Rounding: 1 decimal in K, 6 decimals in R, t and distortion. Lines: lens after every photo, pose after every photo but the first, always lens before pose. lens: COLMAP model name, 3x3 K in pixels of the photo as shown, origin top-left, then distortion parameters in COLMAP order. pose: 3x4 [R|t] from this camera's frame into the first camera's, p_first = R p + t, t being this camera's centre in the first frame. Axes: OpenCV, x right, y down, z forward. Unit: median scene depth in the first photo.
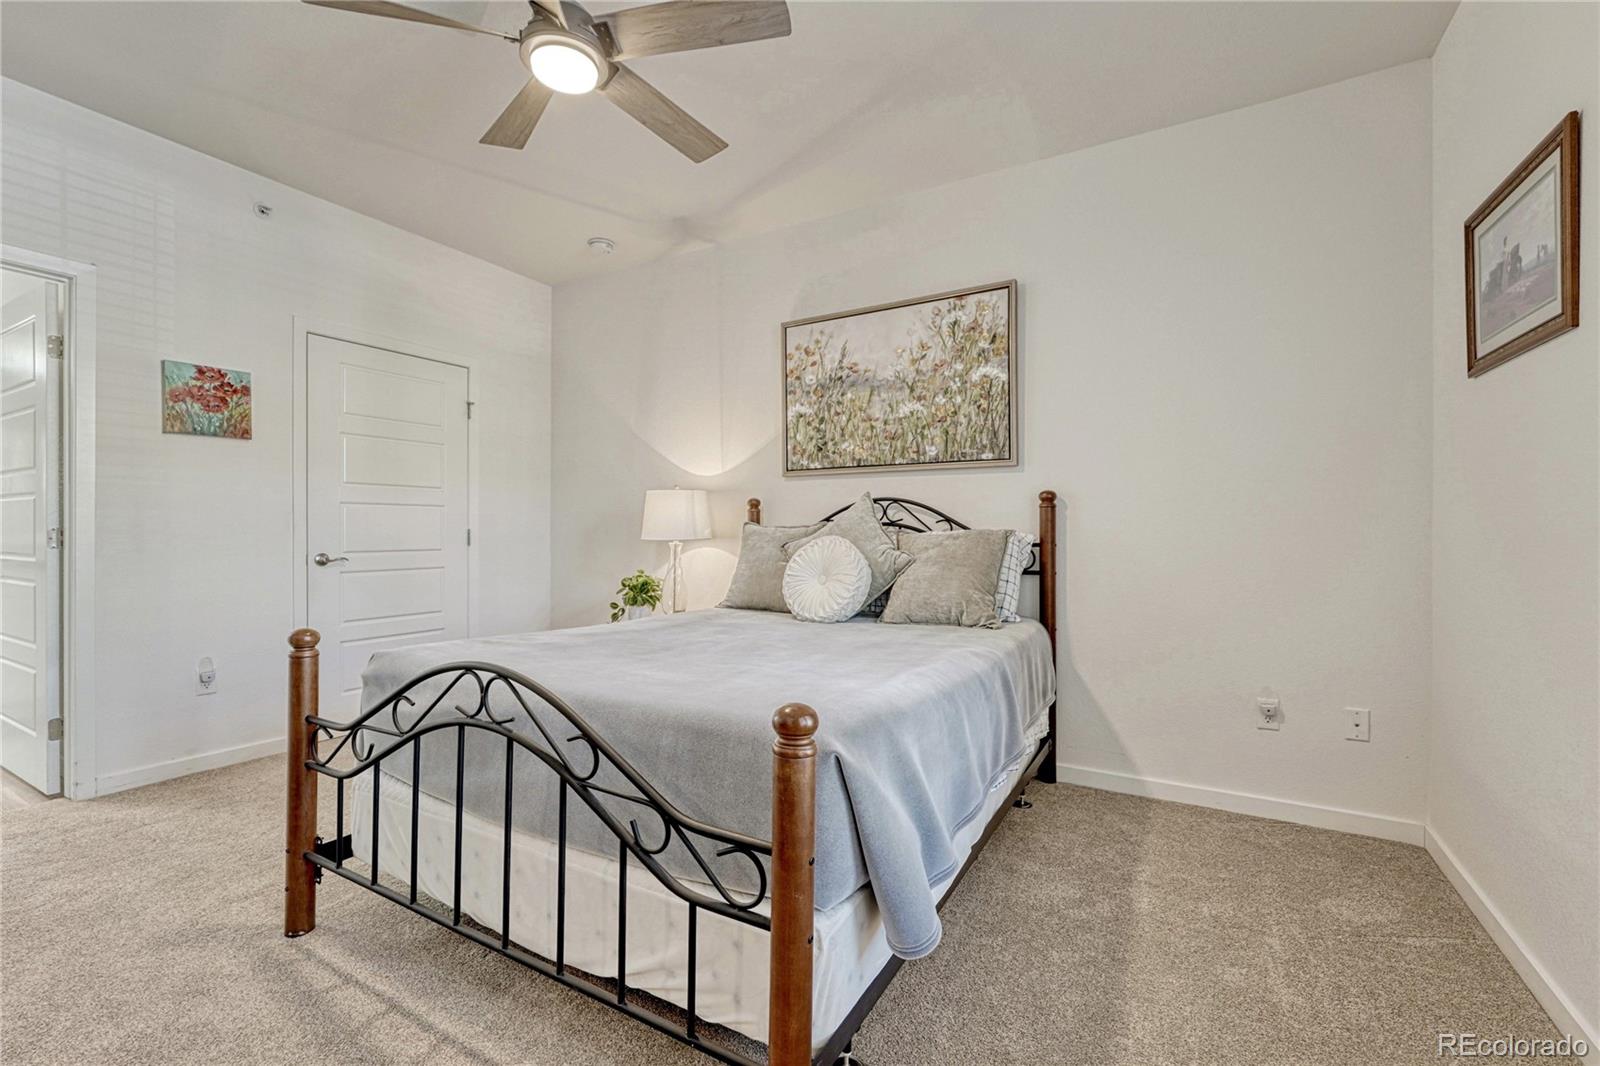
lens RADIAL K [[680.3, 0, 761.2], [0, 680.3, 529.7], [0, 0, 1]] dist [-0.012023, 0.002818]
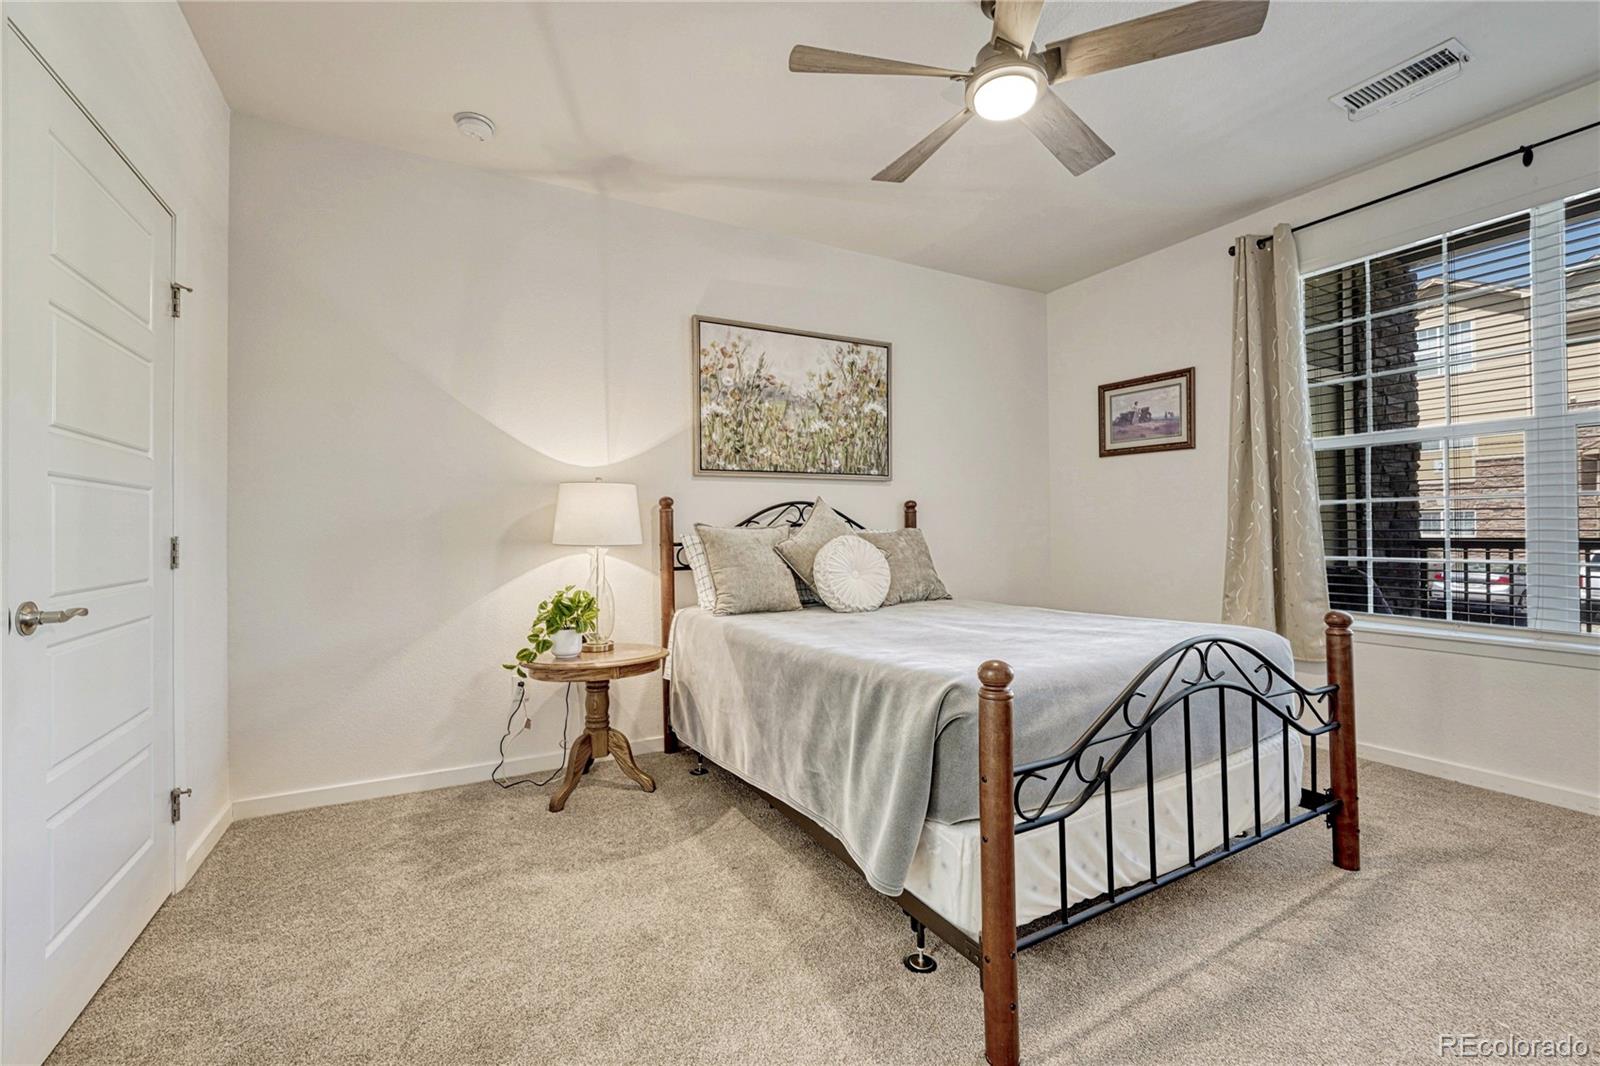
lens RADIAL K [[680.3, 0, 802.7], [0, 680.3, 519.0], [0, 0, 1]] dist [-0.012023, 0.002818]
pose [[0.499510, 0.006012, 0.866287, -0.811811], [0.009785, 0.999873, -0.012581, -0.003866], [-0.866253, 0.014761, 0.499388, 0.445309]]
